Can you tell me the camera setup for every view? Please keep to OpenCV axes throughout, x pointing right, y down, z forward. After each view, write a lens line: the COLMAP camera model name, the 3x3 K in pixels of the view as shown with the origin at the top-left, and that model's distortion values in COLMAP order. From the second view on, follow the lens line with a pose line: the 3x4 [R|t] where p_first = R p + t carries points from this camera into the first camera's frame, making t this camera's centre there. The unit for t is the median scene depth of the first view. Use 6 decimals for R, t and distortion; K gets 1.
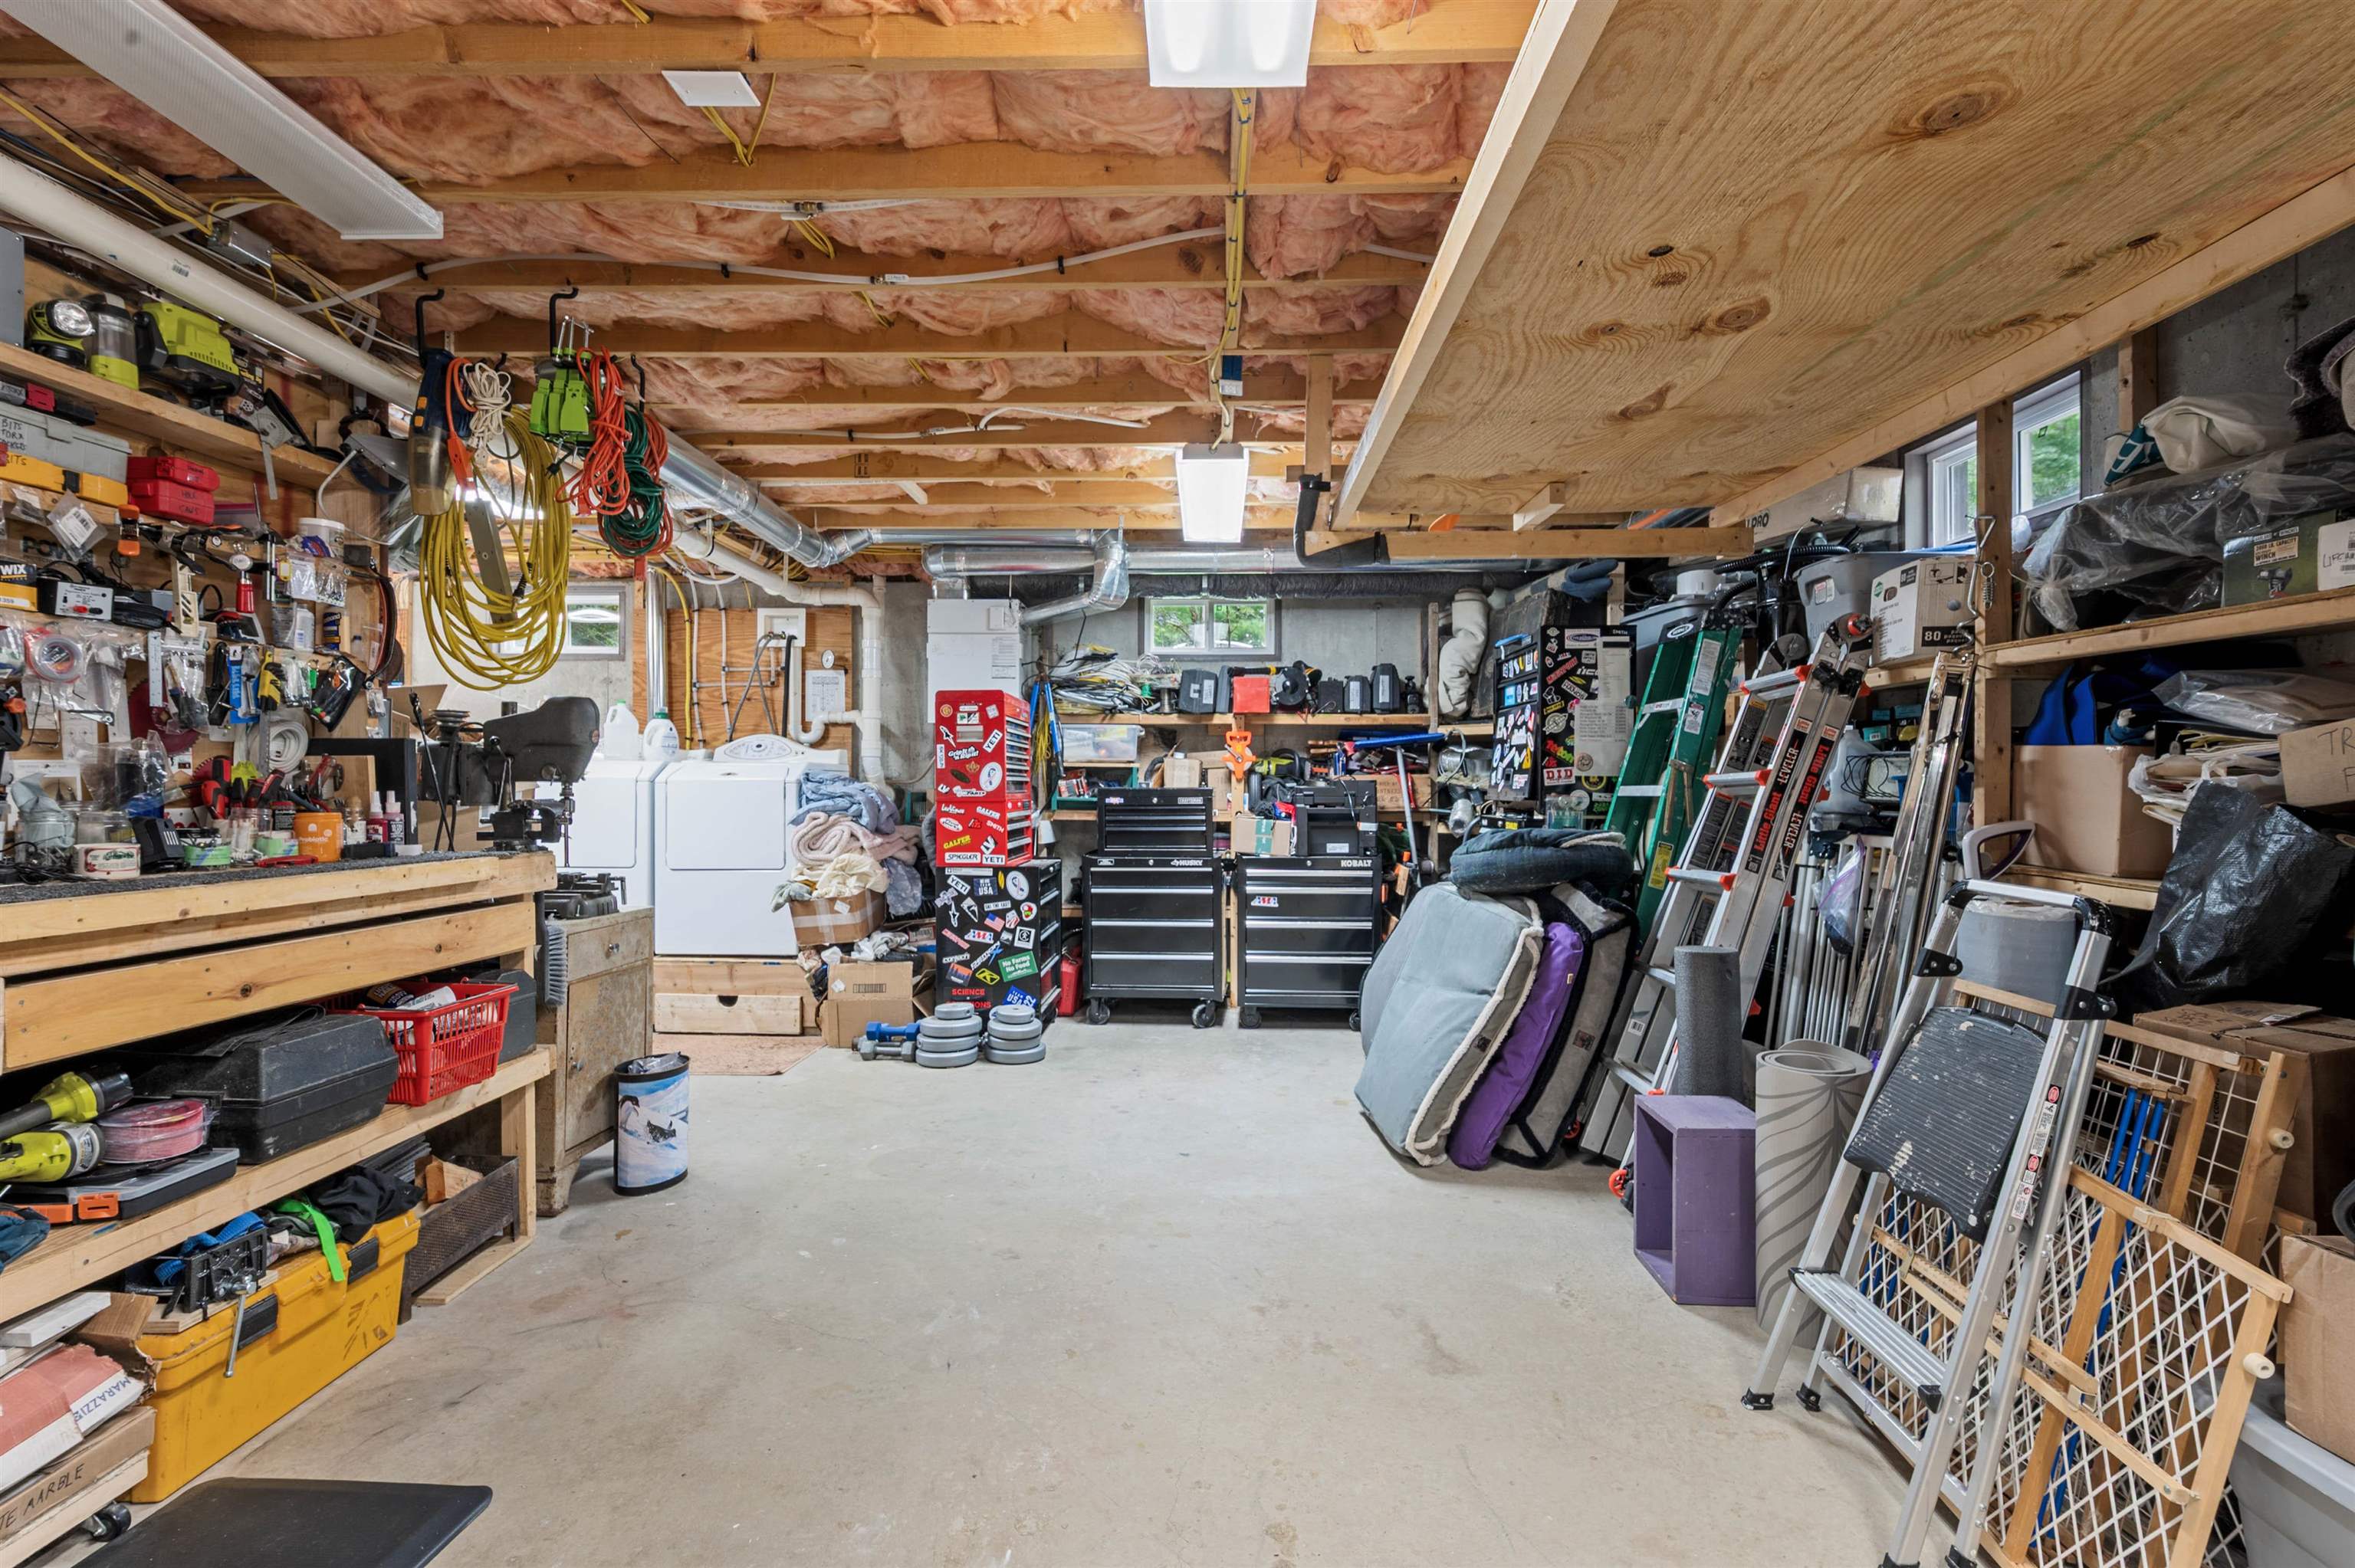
lens RADIAL K [[1114.9, 0, 1180.1], [0, 1114.9, 806.2], [0, 0, 1]] dist [0.002233, -0.000413]
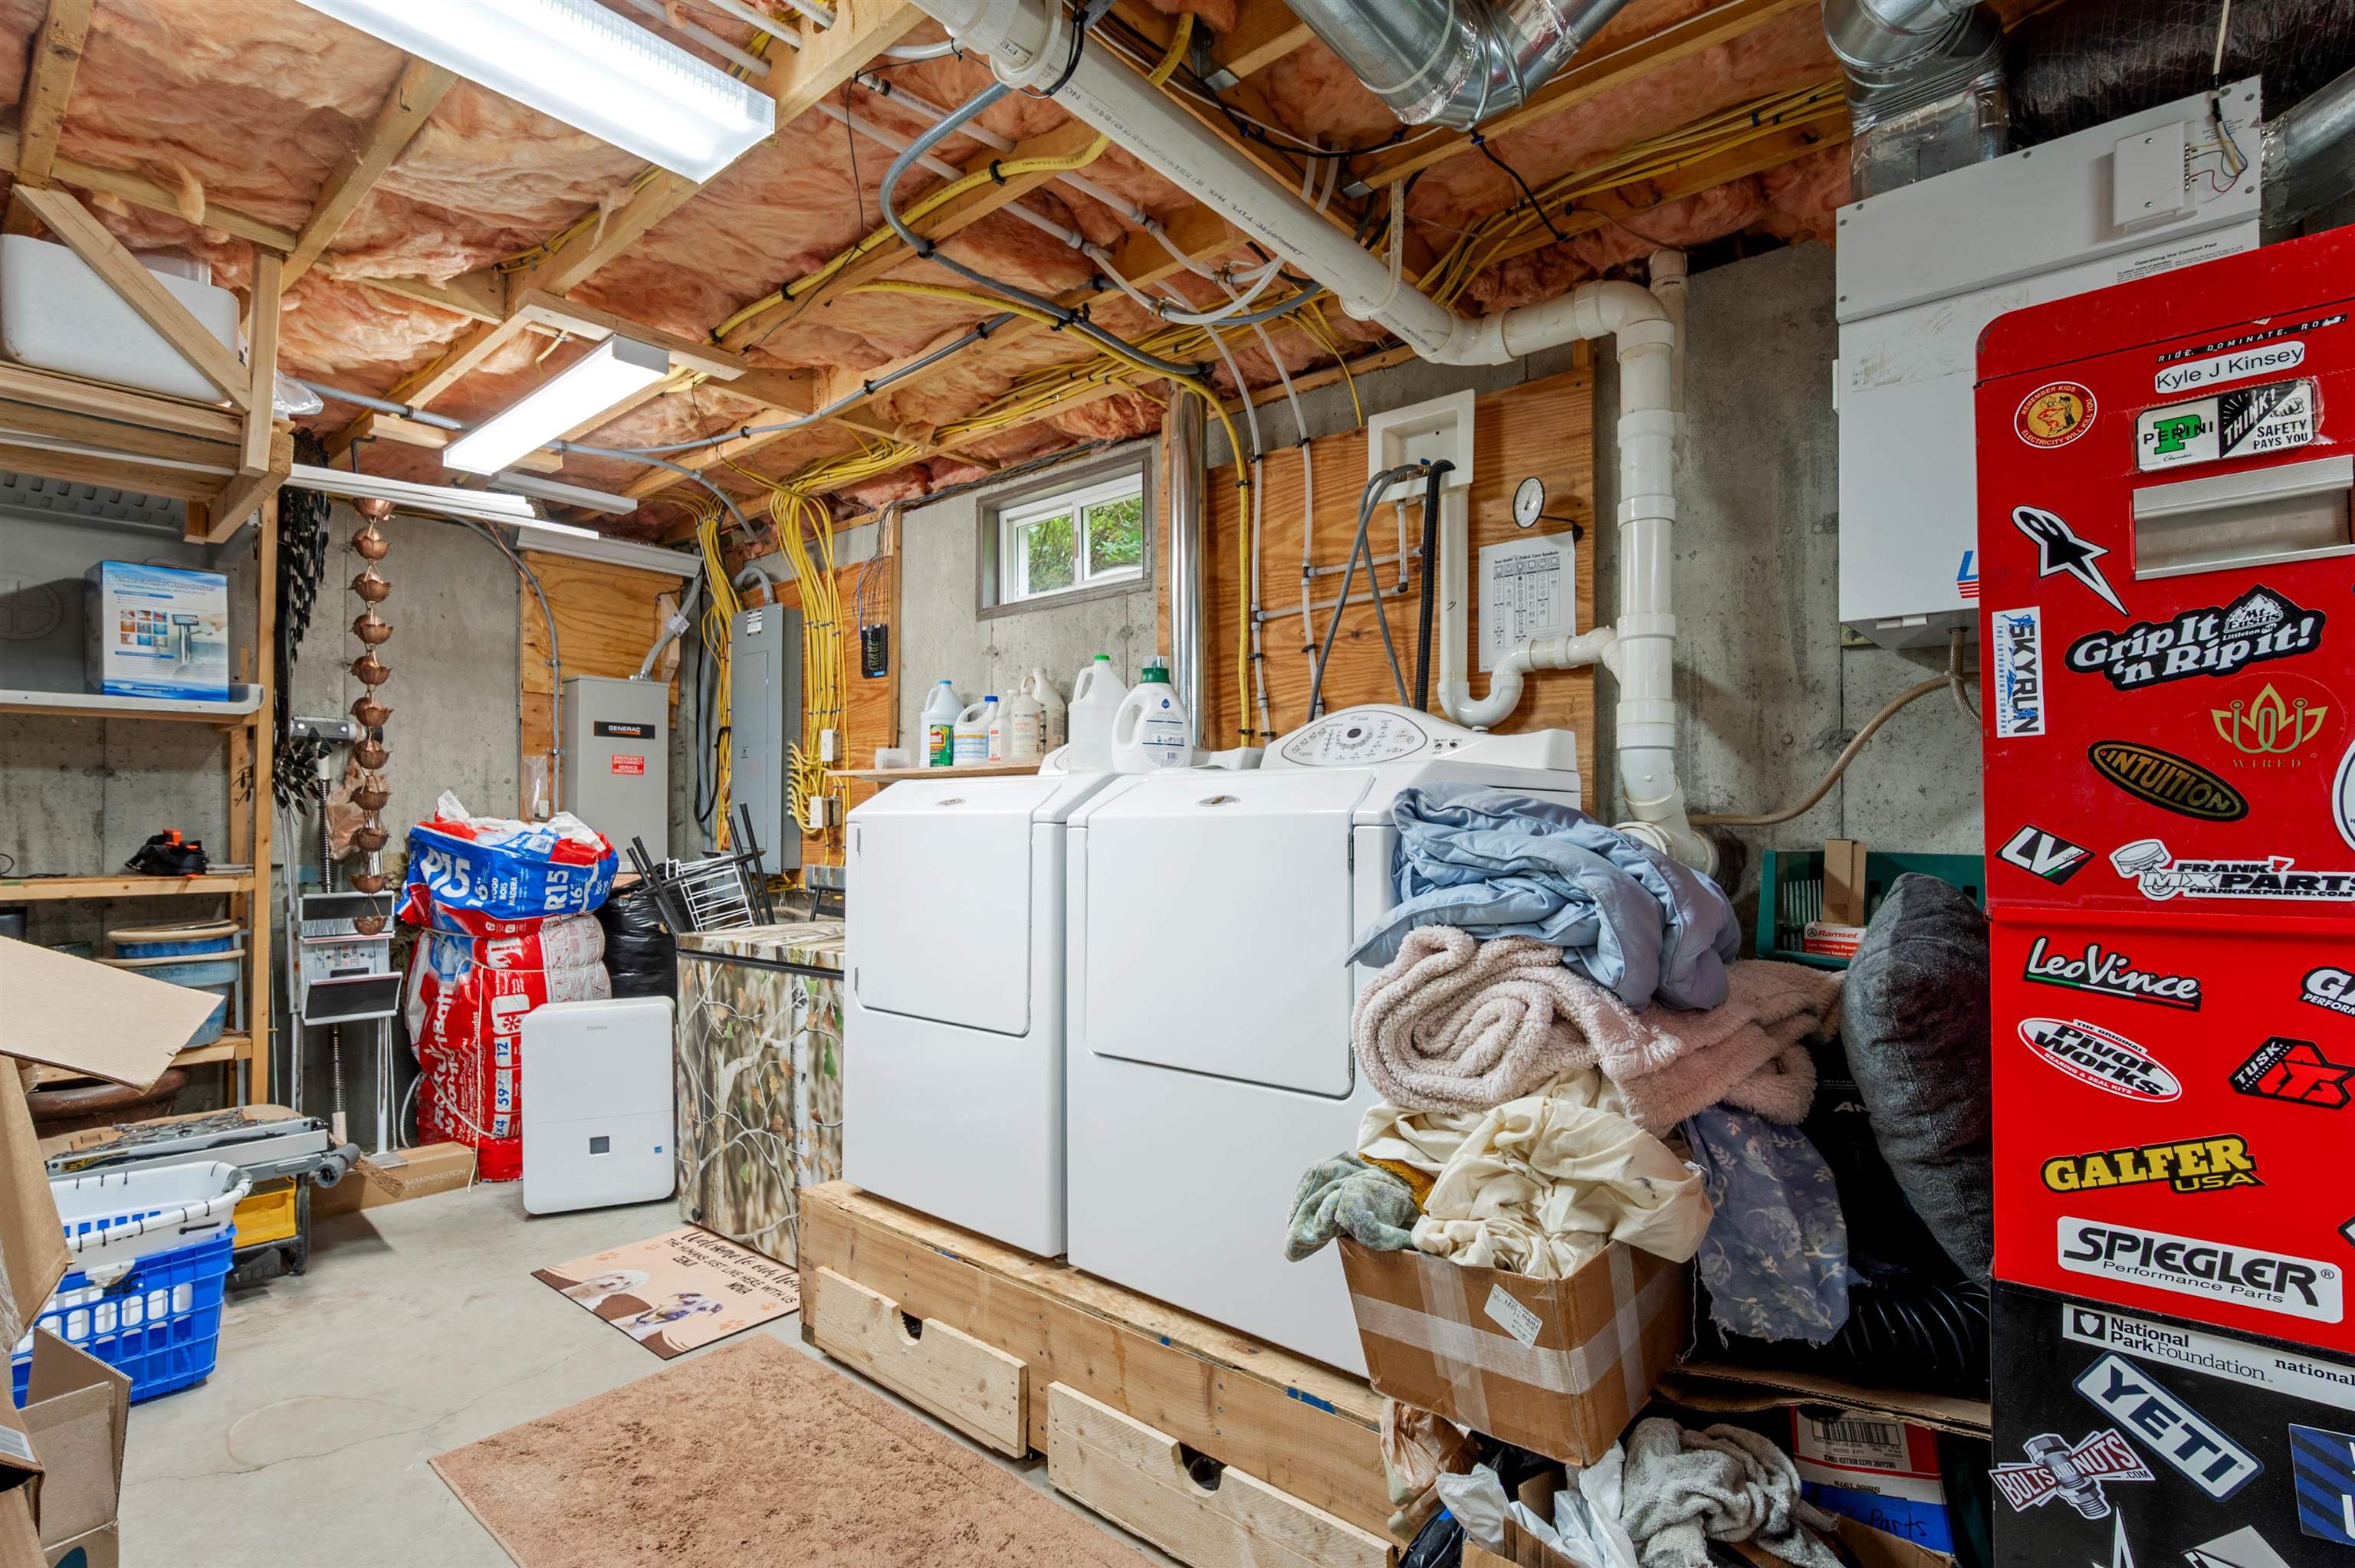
lens RADIAL K [[1114.9, 0, 1180.1], [0, 1114.9, 806.2], [0, 0, 1]] dist [0.002233, -0.000413]
pose [[0.775724, -0.014652, -0.630902, -0.194229], [-0.008687, 0.999388, -0.033890, -0.015001], [0.631013, 0.031770, 0.775122, 0.729120]]
